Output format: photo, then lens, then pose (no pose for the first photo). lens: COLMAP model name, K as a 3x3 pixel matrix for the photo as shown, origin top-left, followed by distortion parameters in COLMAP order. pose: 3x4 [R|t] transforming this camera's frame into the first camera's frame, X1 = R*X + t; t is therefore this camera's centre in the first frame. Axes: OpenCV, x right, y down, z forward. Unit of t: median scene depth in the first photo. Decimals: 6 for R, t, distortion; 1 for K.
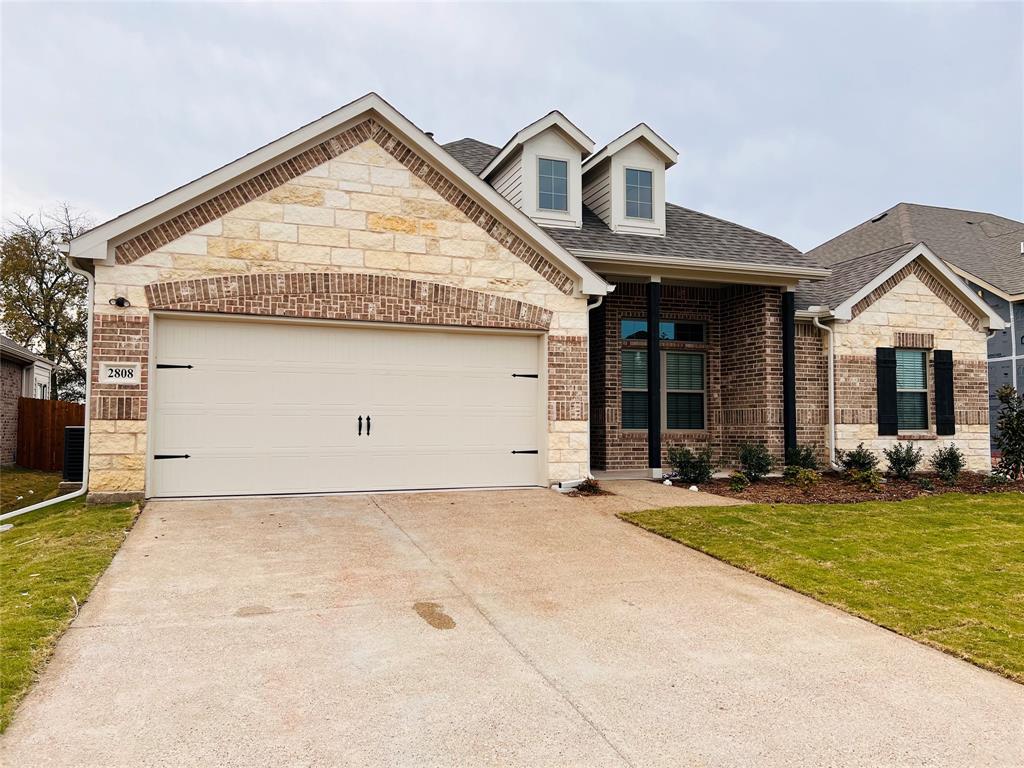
lens RADIAL K [[769.6, 0, 516.8], [0, 769.6, 384.8], [0, 0, 1]] dist [0.055183, -0.067686]
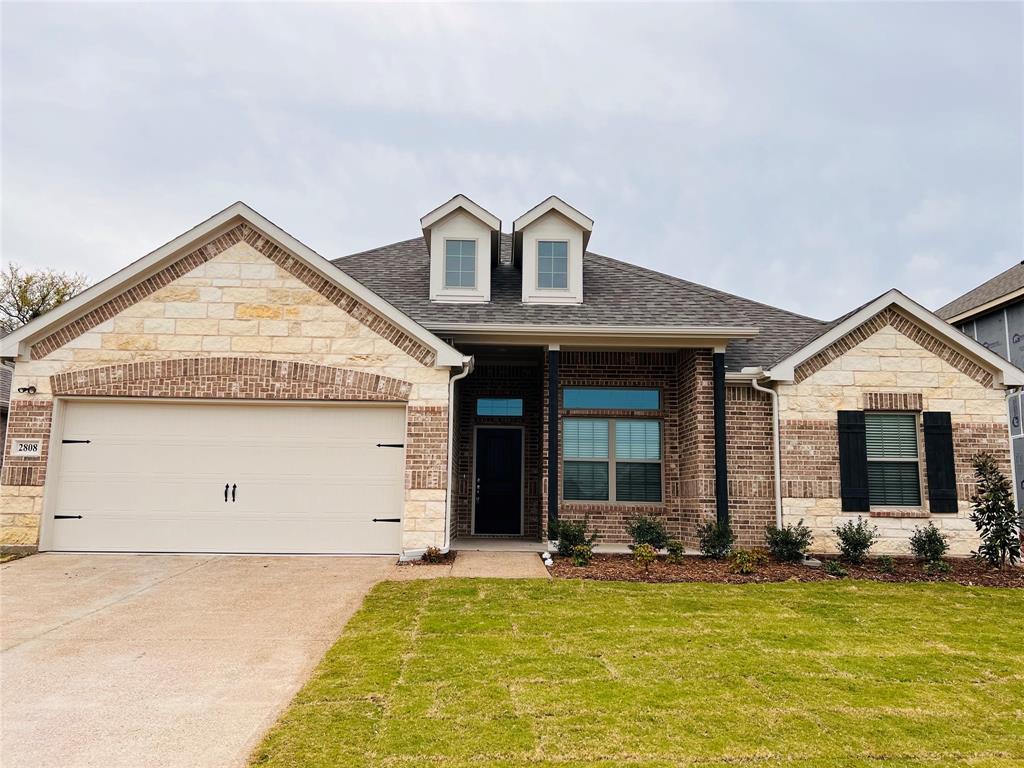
lens RADIAL K [[769.6, 0, 515.0], [0, 769.6, 383.6], [0, 0, 1]] dist [0.055183, -0.067686]
pose [[0.946303, -0.037797, -0.321065, 0.416011], [0.005287, 0.994818, -0.101529, 0.009207], [0.323239, 0.094380, 0.941599, 0.051689]]
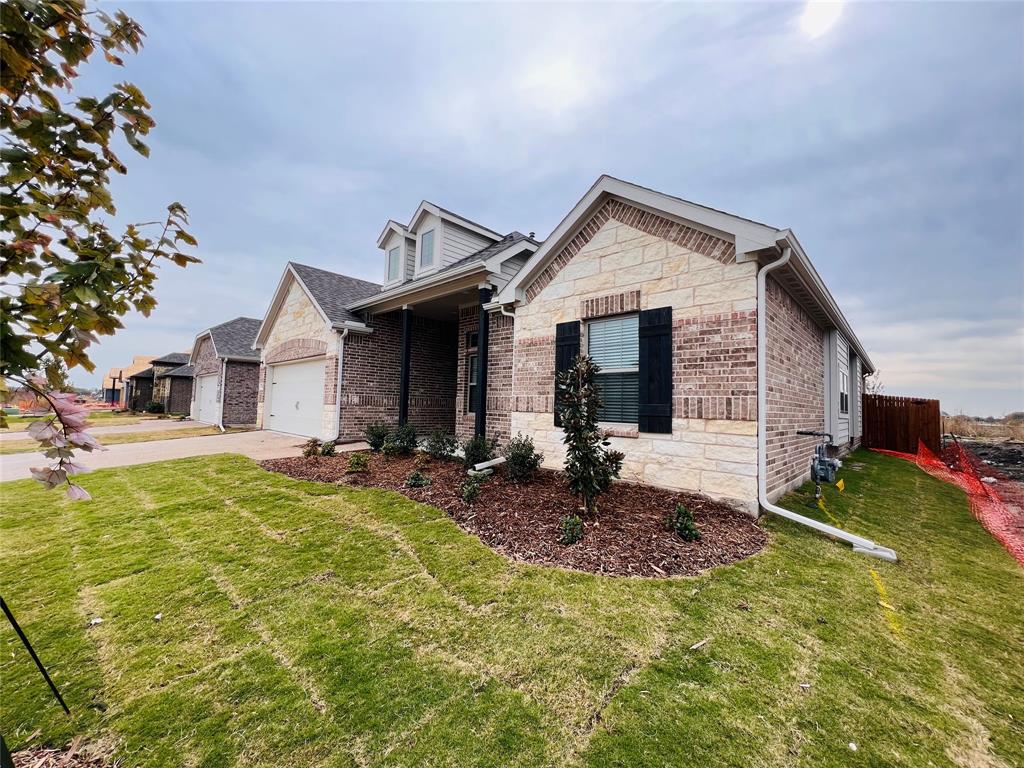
lens RADIAL K [[408.8, 0, 514.0], [0, 408.8, 381.5], [0, 0, 1]] dist [-0.000839, 0.000077]
pose [[0.441691, -0.043549, -0.896110, 0.877288], [0.022568, 0.999044, -0.037427, 0.032386], [0.896883, -0.003692, 0.442252, 0.784931]]
